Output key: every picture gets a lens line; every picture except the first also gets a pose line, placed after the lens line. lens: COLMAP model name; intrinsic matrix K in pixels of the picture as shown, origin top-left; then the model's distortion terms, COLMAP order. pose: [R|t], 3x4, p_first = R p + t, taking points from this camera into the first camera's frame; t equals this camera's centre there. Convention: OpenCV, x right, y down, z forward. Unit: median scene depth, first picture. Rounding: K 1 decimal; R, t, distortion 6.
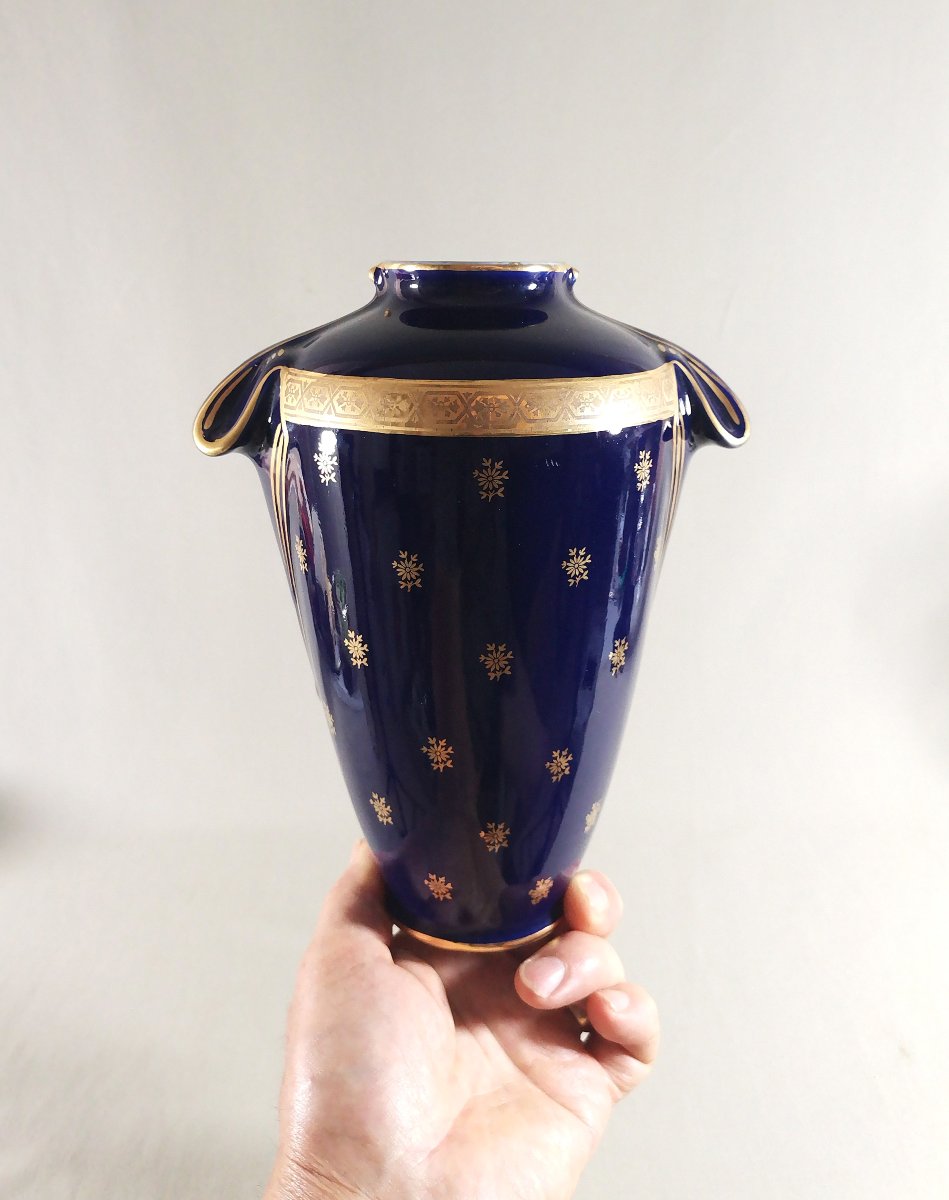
lens RADIAL K [[1100.2, 0, 479.7], [0, 1100.2, 538.2], [0, 0, 1]] dist [-0.000527, 0.003586]
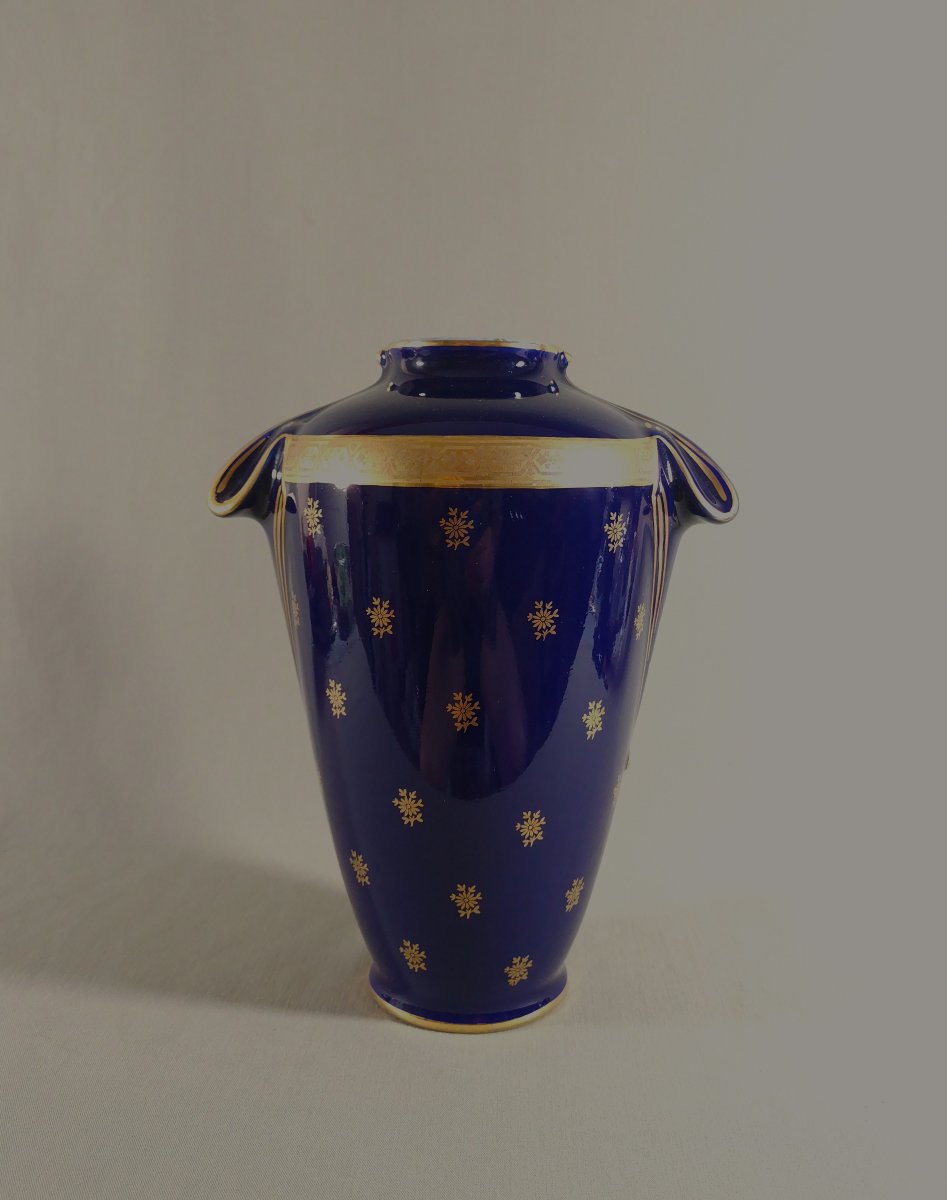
lens RADIAL K [[1100.2, 0, 478.7], [0, 1100.2, 538.2], [0, 0, 1]] dist [-0.000527, 0.003586]
pose [[0.990807, 0.022798, -0.133346, 0.156830], [-0.044447, 0.985838, -0.161706, 0.114332], [0.127771, 0.166146, 0.977788, -0.021988]]
